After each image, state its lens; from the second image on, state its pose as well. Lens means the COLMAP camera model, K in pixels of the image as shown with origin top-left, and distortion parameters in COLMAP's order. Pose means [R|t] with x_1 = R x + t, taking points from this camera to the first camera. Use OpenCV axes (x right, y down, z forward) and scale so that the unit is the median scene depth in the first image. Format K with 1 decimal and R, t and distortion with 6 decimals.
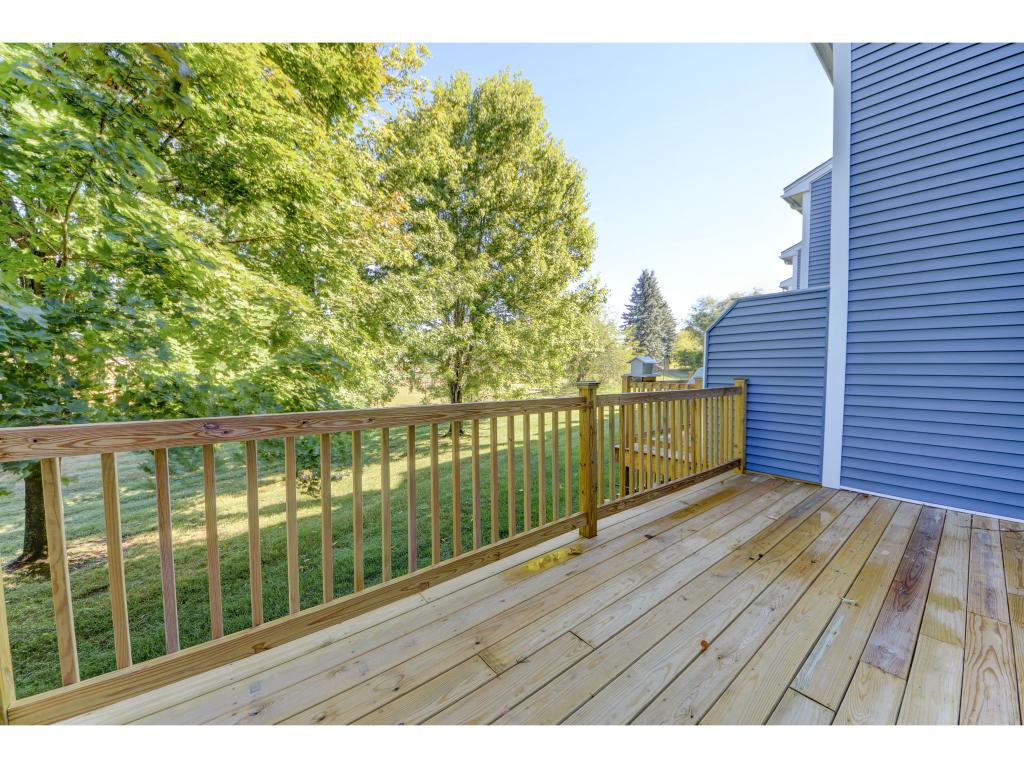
lens RADIAL K [[369.7, 0, 513.8], [0, 369.7, 382.6], [0, 0, 1]] dist [0.023532, -0.018652]
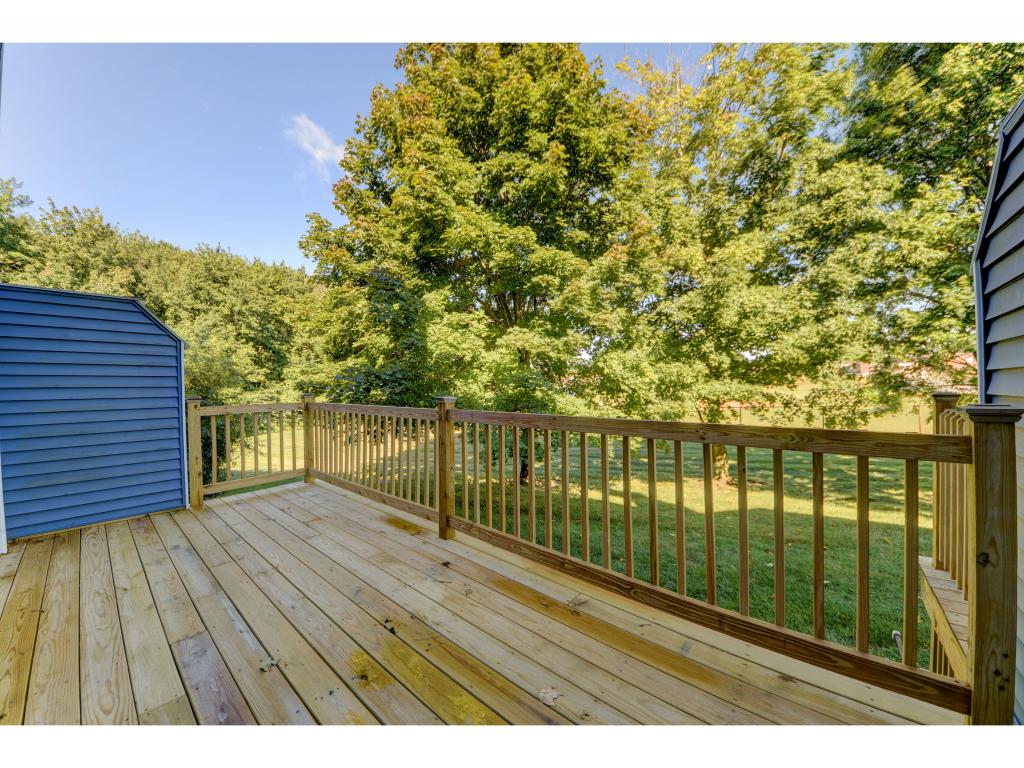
lens RADIAL K [[369.7, 0, 513.8], [0, 369.7, 382.6], [0, 0, 1]] dist [0.023532, -0.018652]
pose [[0.191957, -0.004426, -0.981393, 1.466194], [-0.014897, 0.999861, -0.007423, -0.043083], [0.981290, 0.016045, 0.191865, 1.089432]]
